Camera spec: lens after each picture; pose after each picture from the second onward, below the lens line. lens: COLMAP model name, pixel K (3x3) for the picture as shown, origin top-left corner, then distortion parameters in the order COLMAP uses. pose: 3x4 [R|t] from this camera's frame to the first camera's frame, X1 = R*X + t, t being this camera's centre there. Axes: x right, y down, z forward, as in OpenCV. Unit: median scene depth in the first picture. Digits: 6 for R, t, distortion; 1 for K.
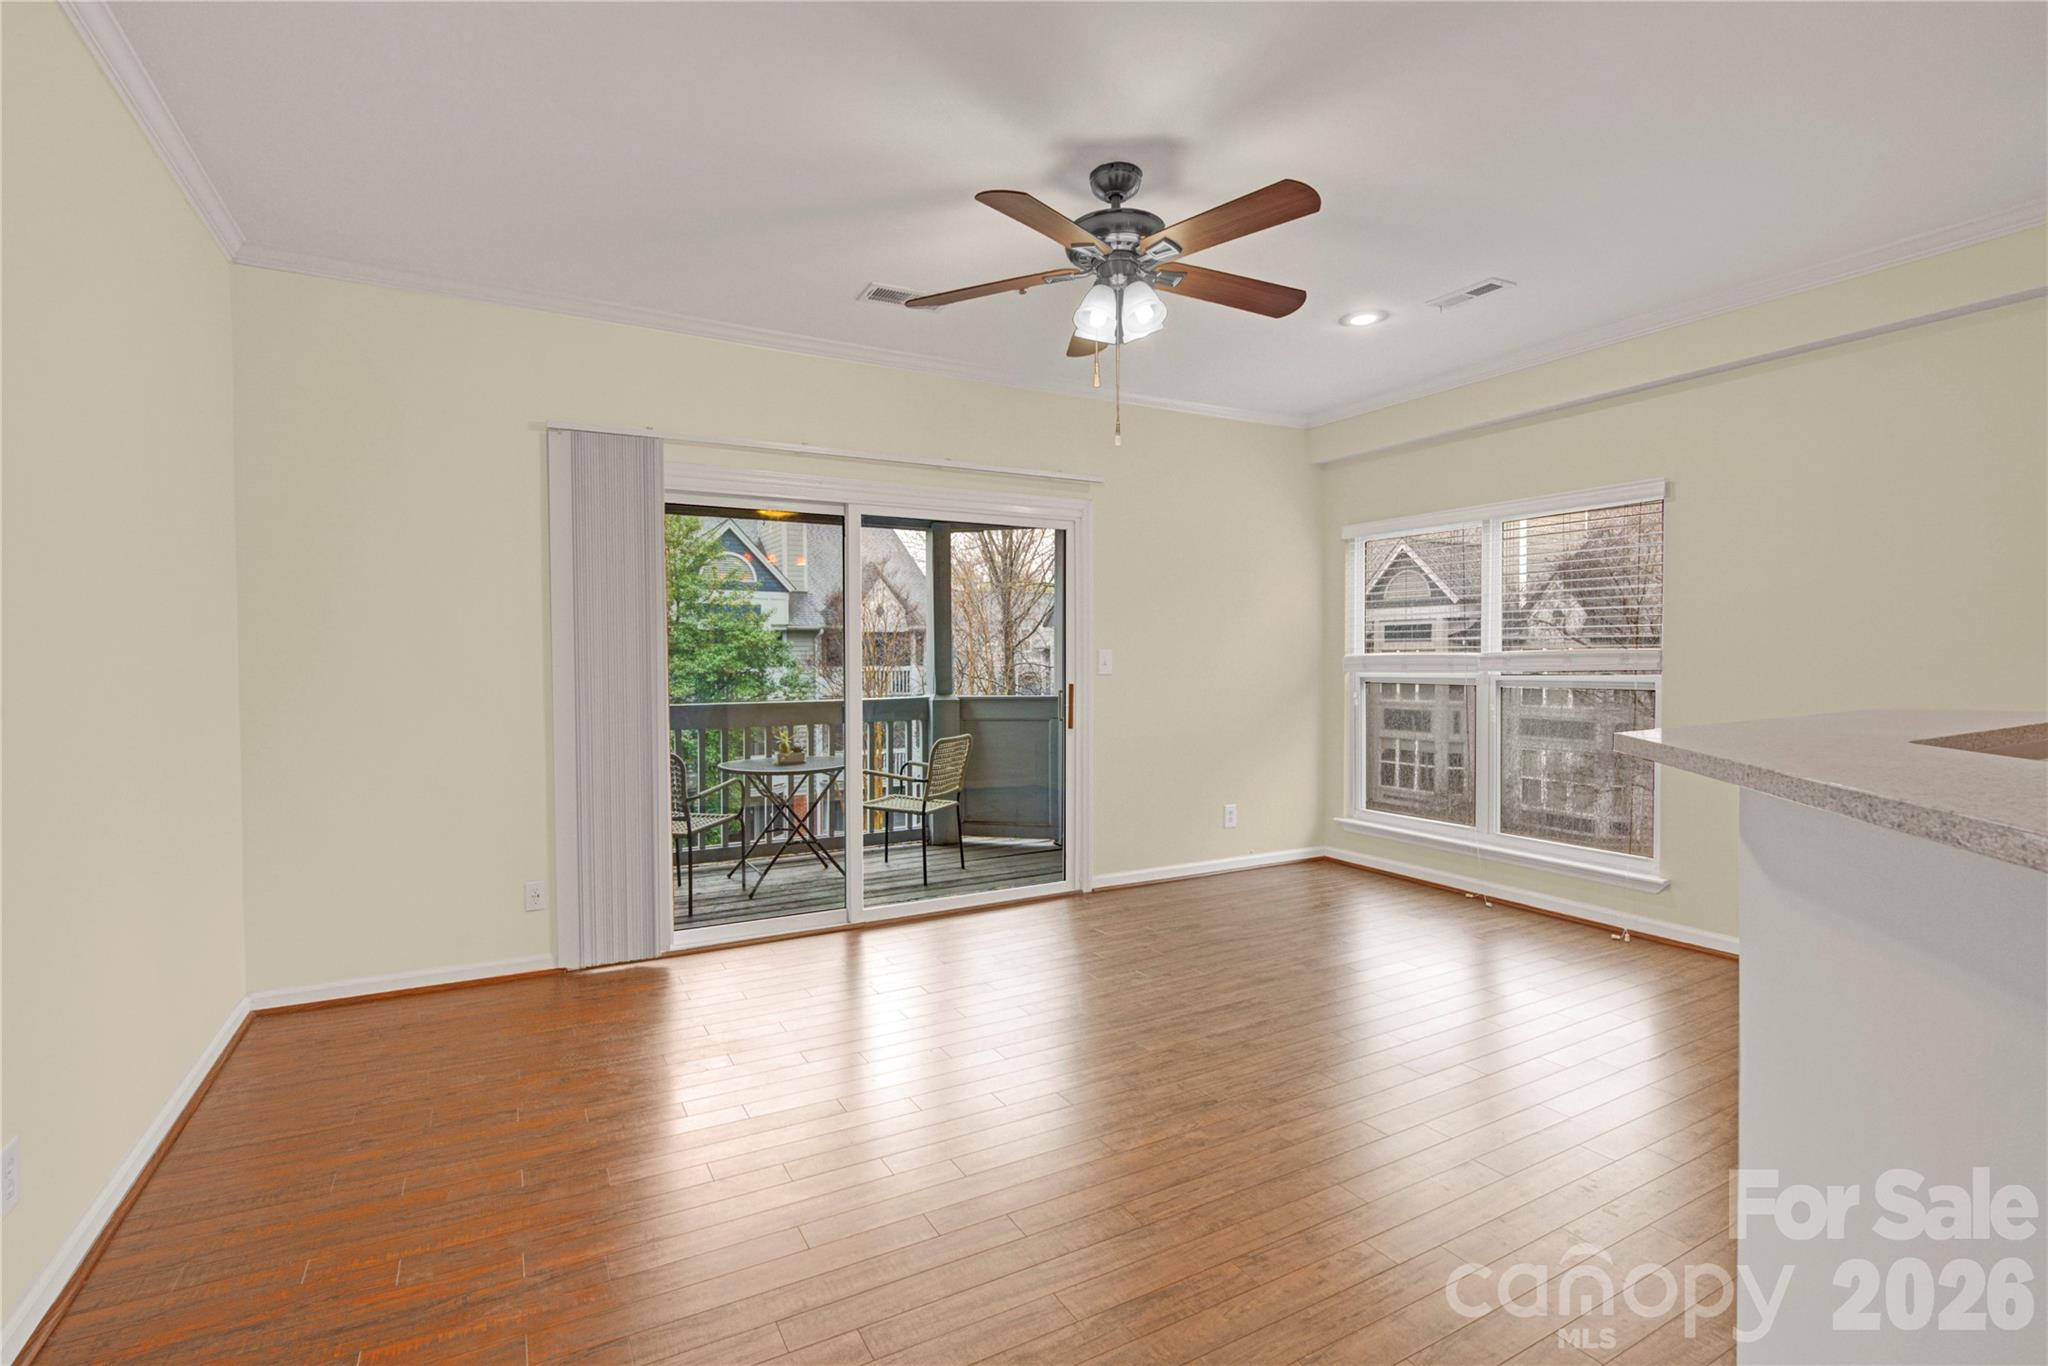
lens RADIAL K [[945.5, 0, 1014.3], [0, 945.5, 679.4], [0, 0, 1]] dist [-0.003744, 0.000427]
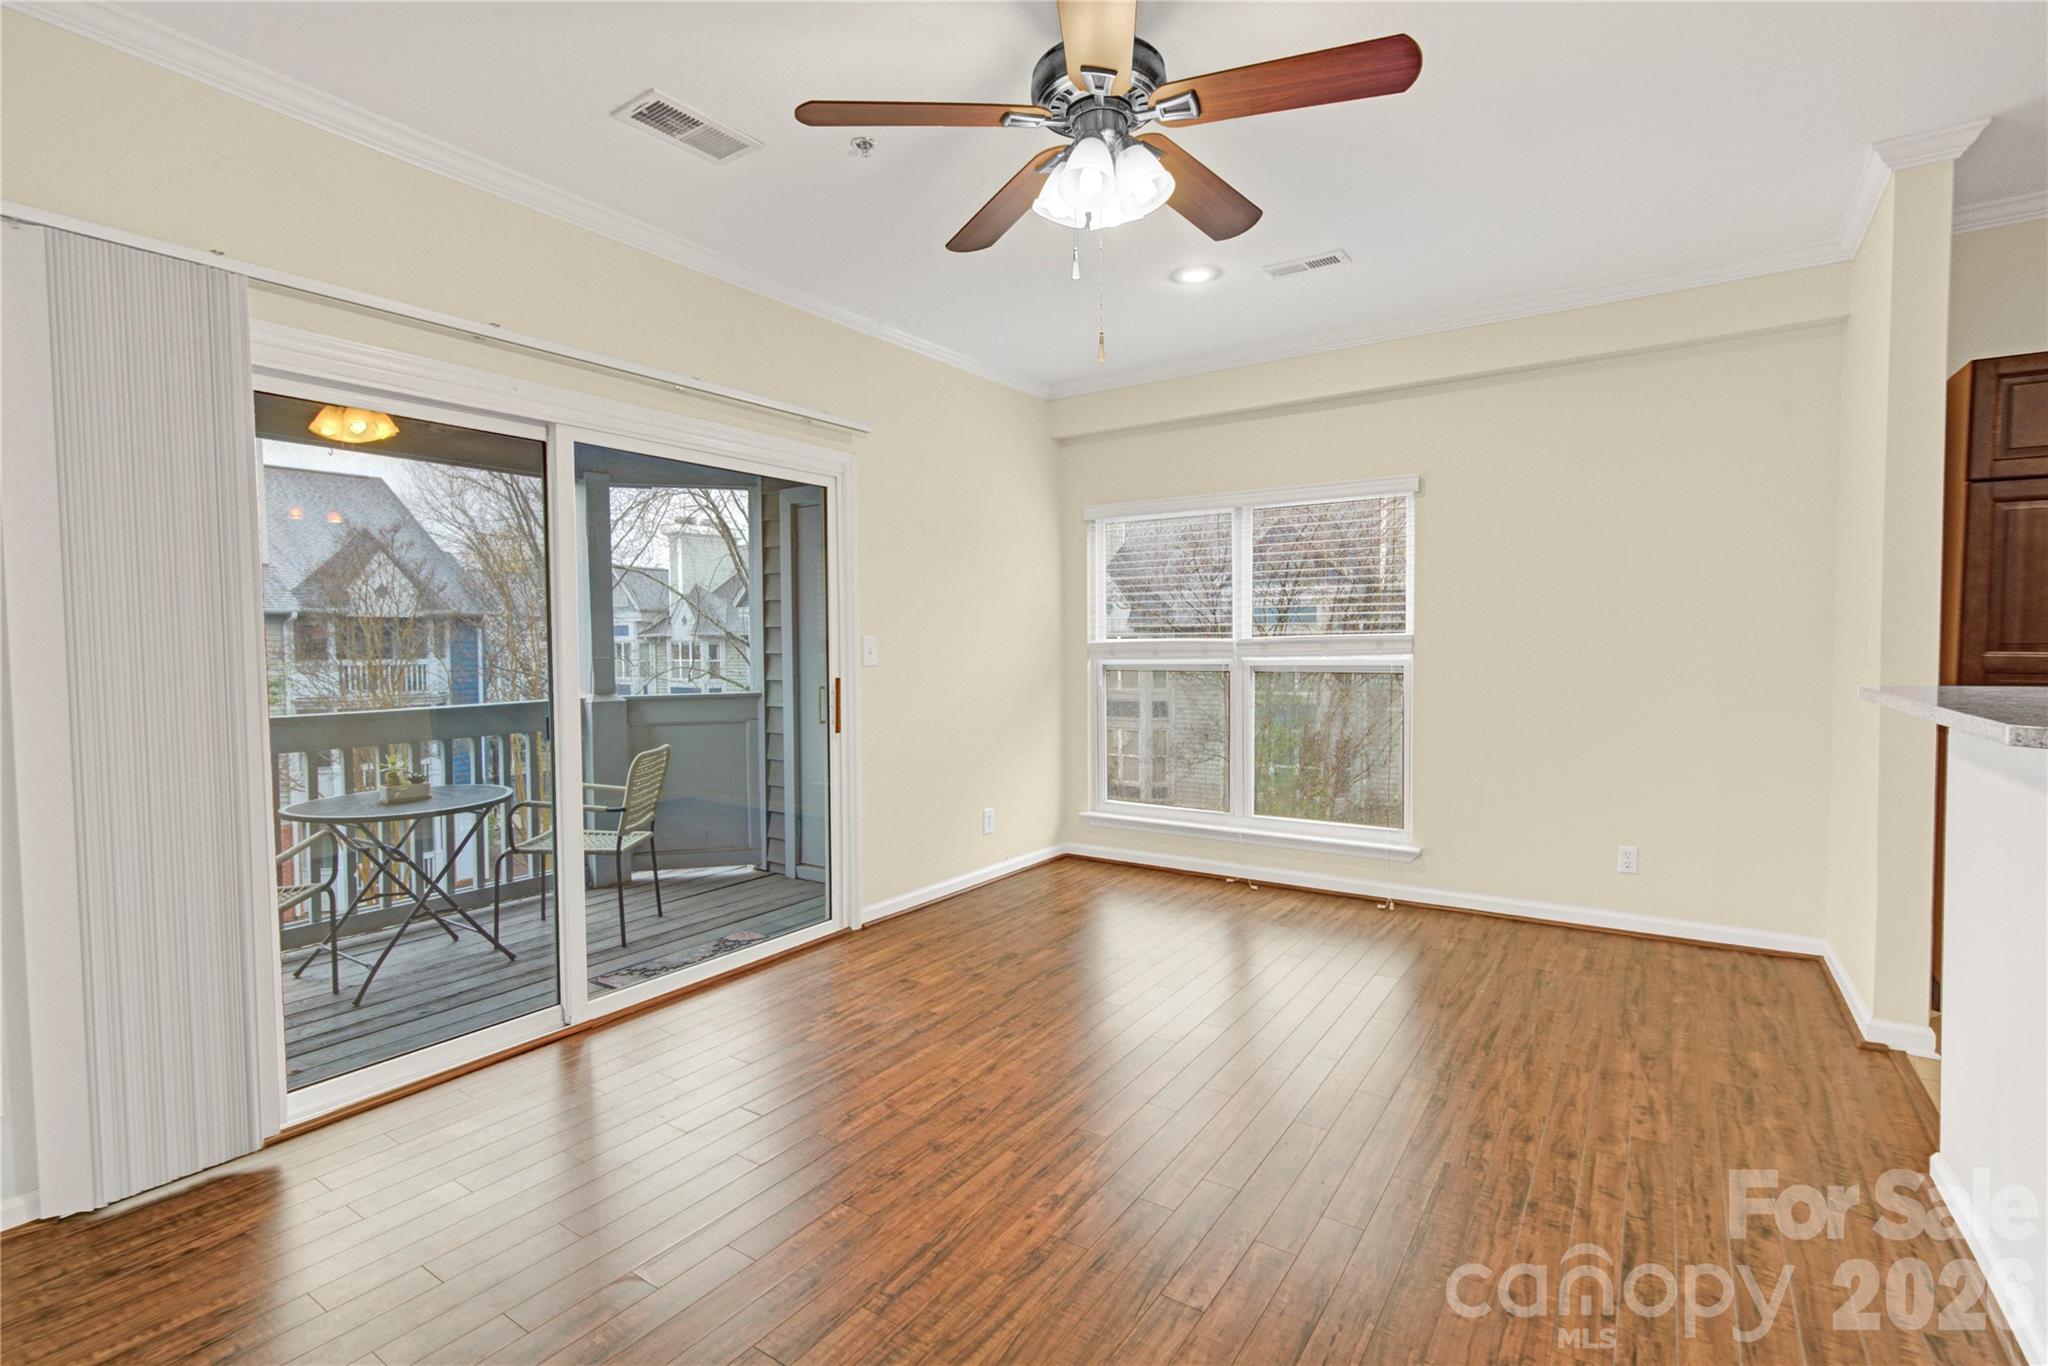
lens RADIAL K [[951.7, 0, 1021.5], [0, 951.7, 682.2], [0, 0, 1]] dist [-0.003925, -0.000386]
pose [[0.891707, -0.021479, 0.452103, -0.168710], [0.015242, 0.999732, 0.017434, -0.003243], [-0.452357, -0.008655, 0.891795, 0.198757]]
